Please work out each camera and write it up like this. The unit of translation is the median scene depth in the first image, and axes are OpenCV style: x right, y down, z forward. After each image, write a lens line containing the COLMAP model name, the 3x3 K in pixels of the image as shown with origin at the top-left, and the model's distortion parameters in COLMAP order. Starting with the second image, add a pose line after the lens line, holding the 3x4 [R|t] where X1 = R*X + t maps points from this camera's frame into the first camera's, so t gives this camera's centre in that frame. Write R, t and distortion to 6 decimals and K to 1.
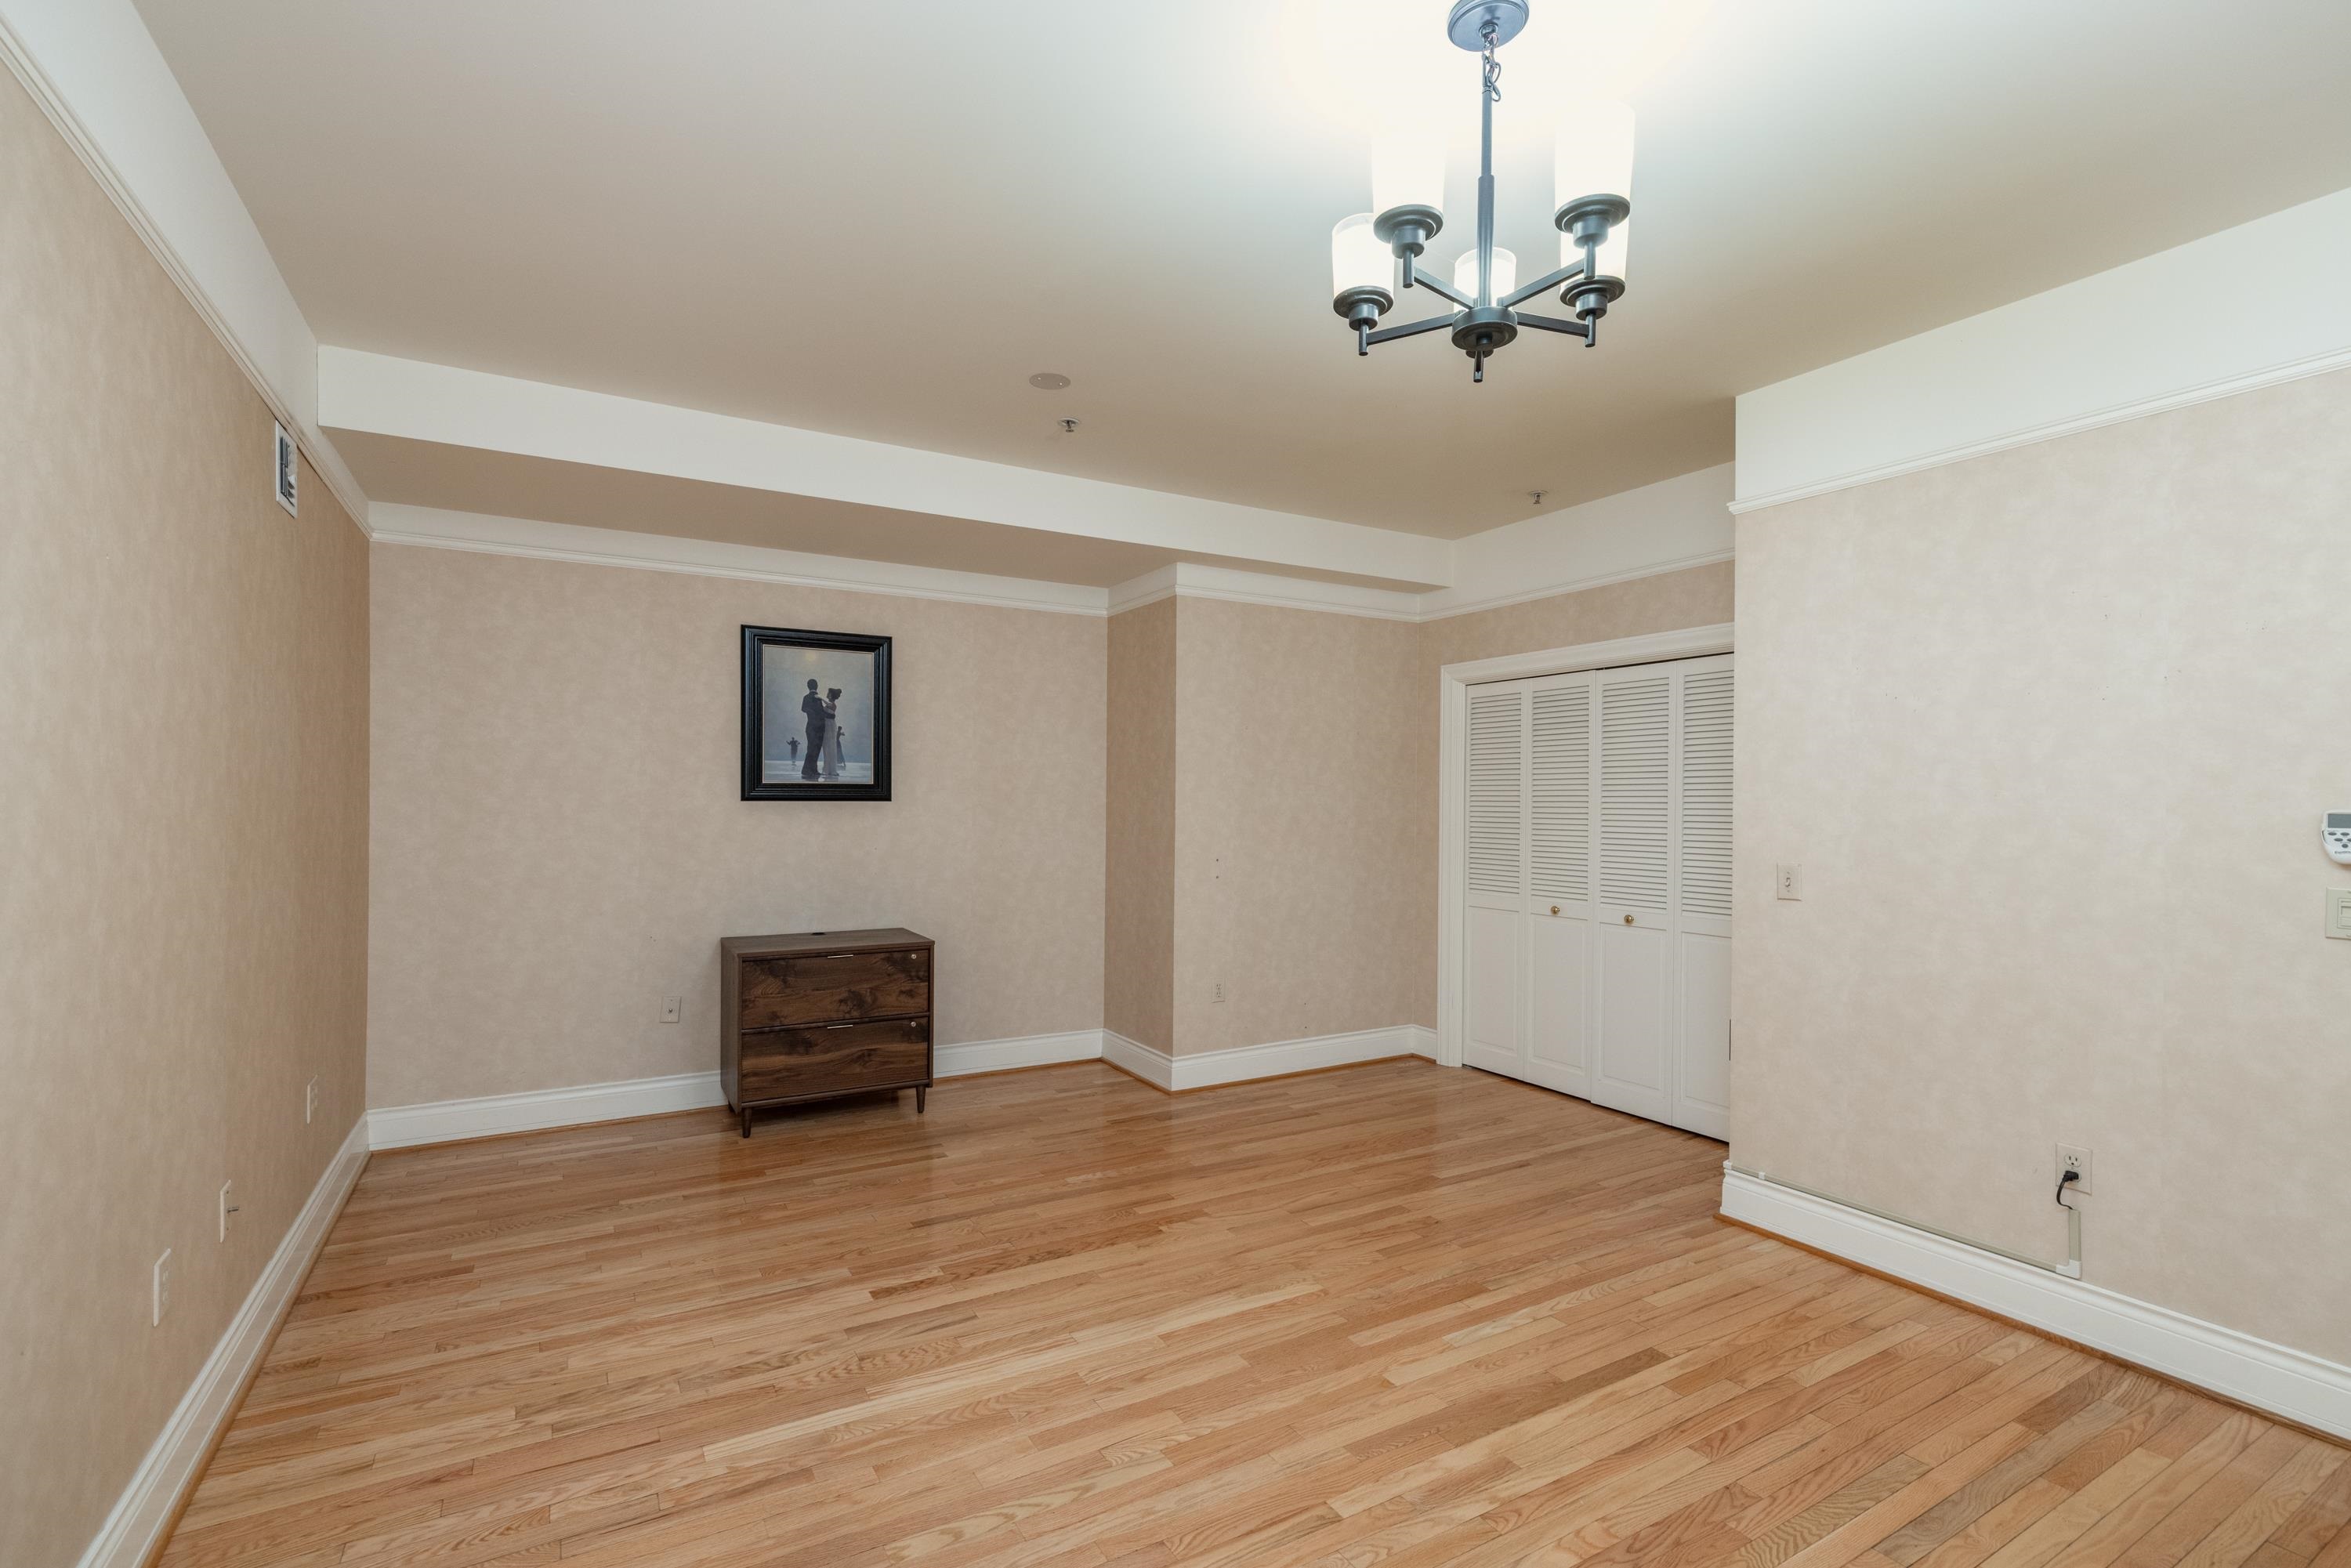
lens RADIAL K [[1009.2, 0, 1108.2], [0, 1009.2, 802.0], [0, 0, 1]] dist [0.000031, -0.000123]
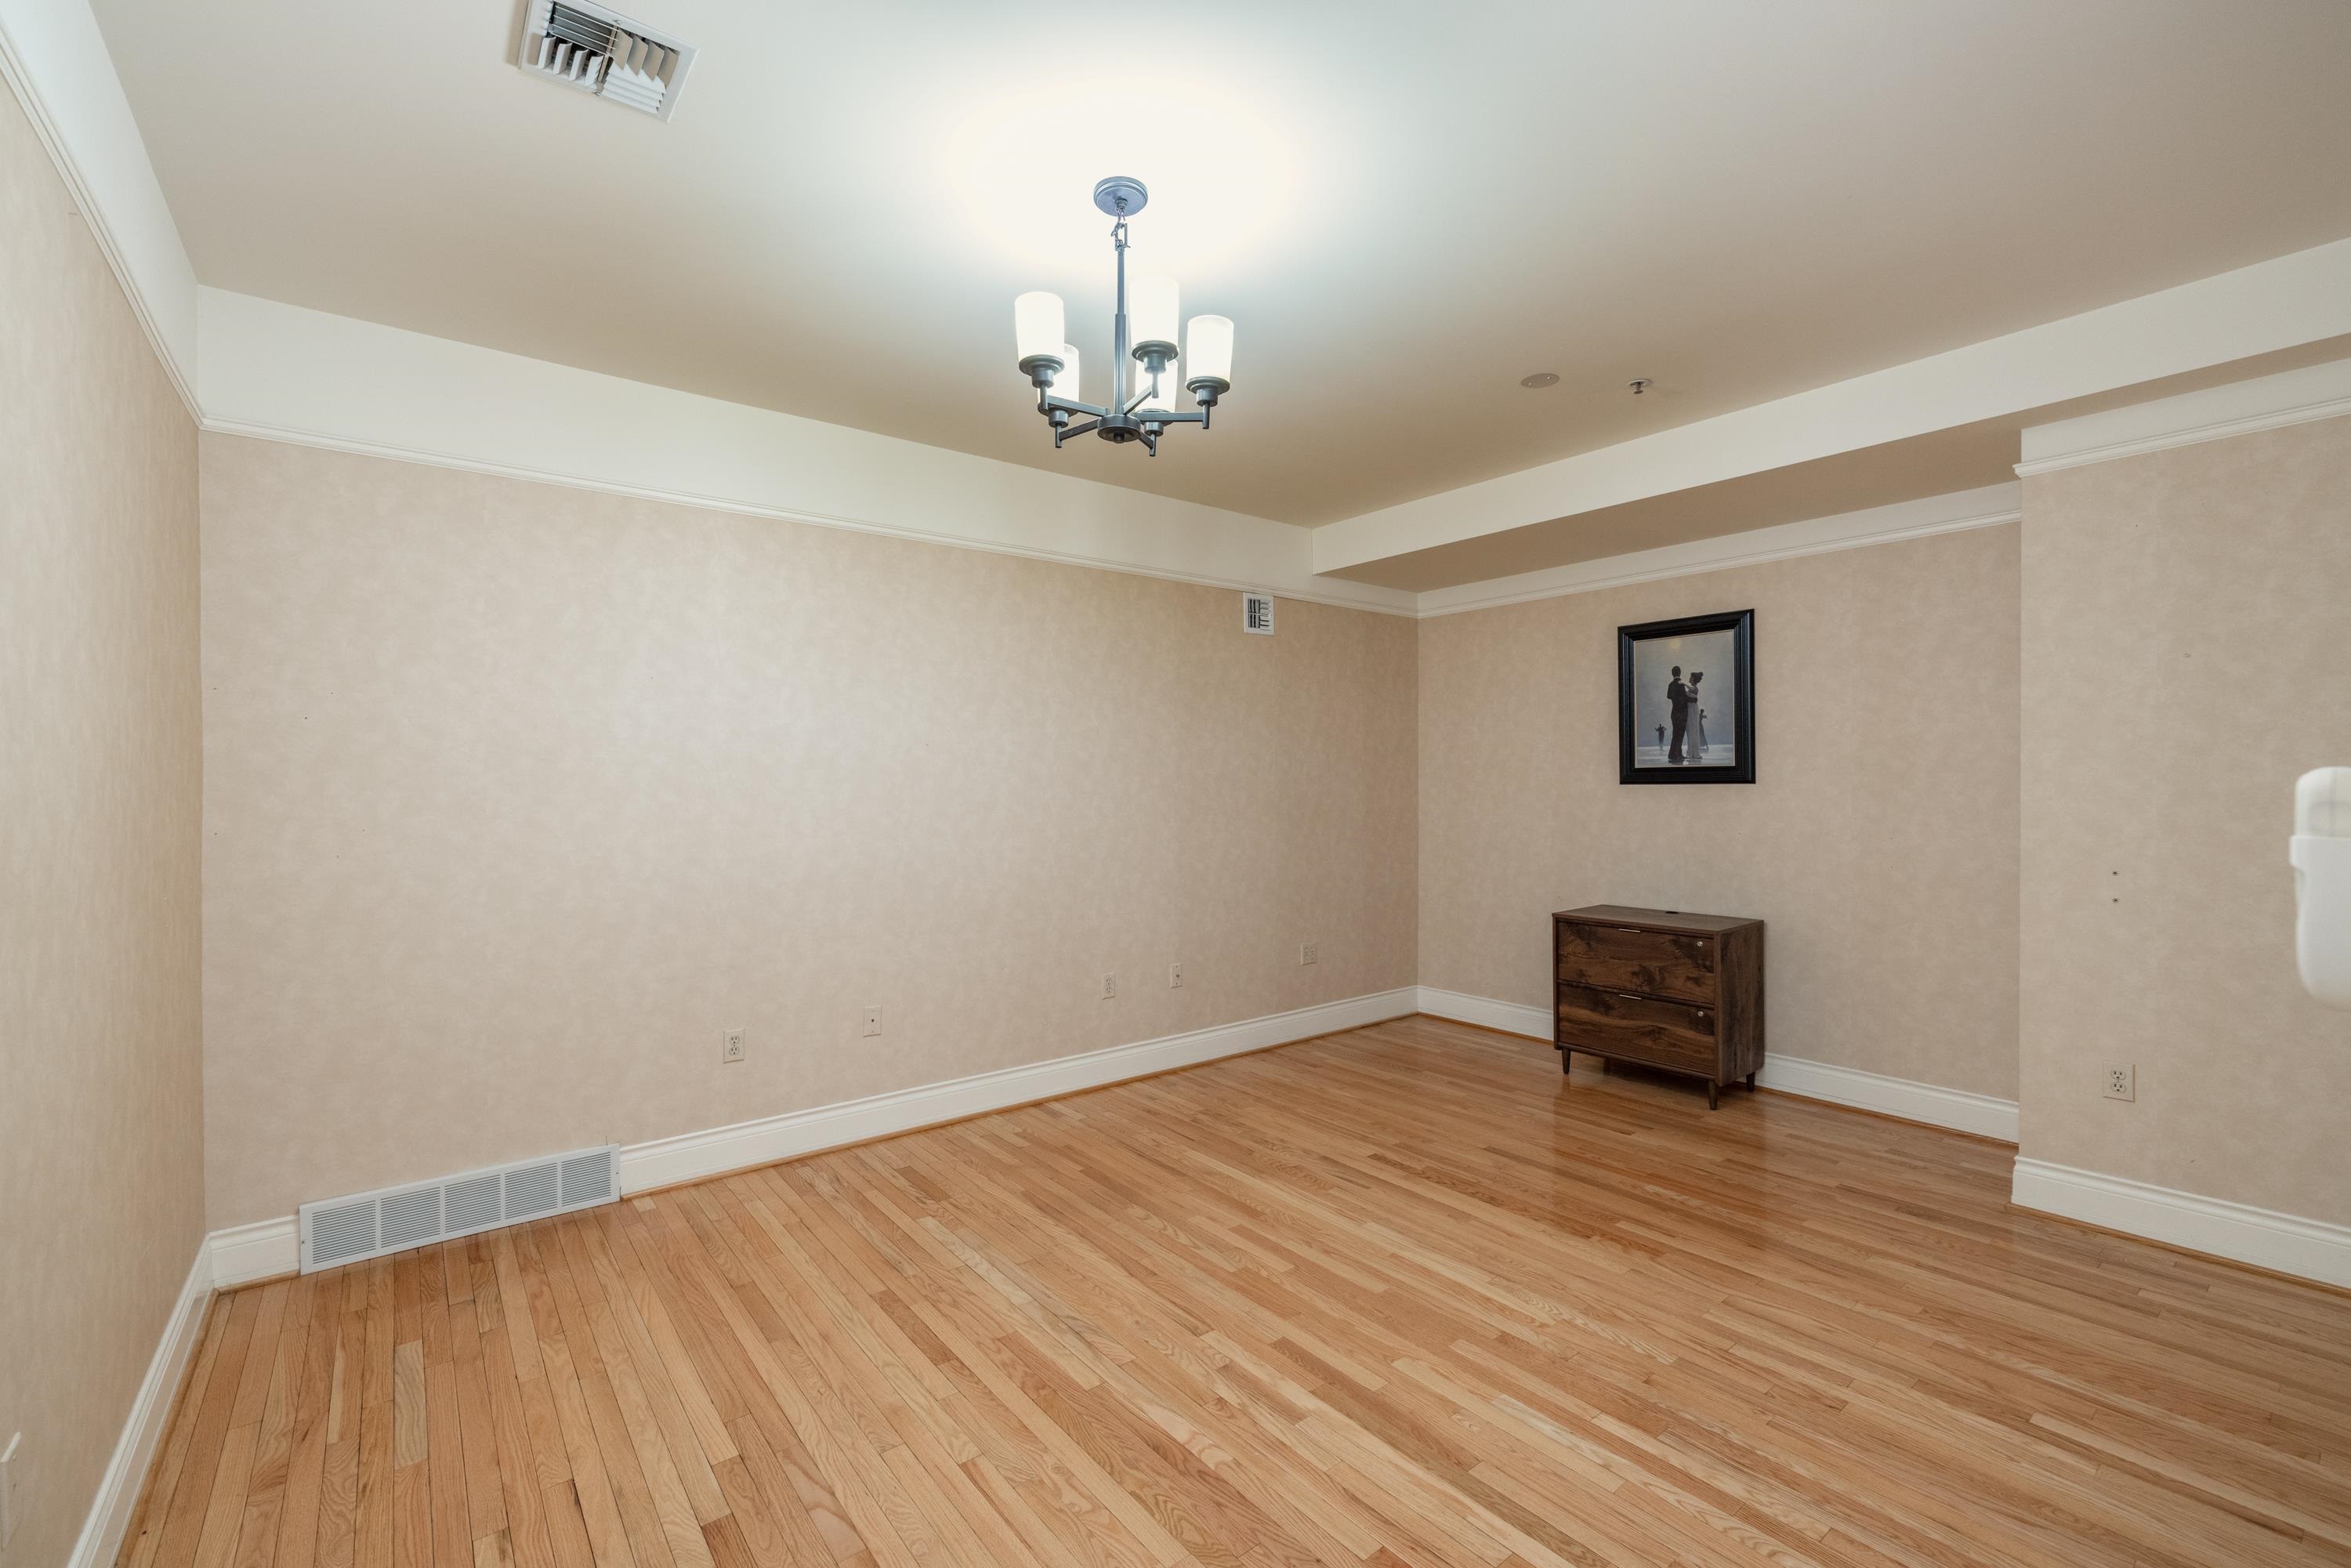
lens RADIAL K [[1009.2, 0, 1171.9], [0, 1009.2, 784.1], [0, 0, 1]] dist [0.000031, -0.000123]
pose [[0.167372, -0.006397, -0.985873, 0.681367], [0.003223, 0.999977, -0.005941, 0.003787], [0.985889, -0.002183, 0.167388, 0.339322]]
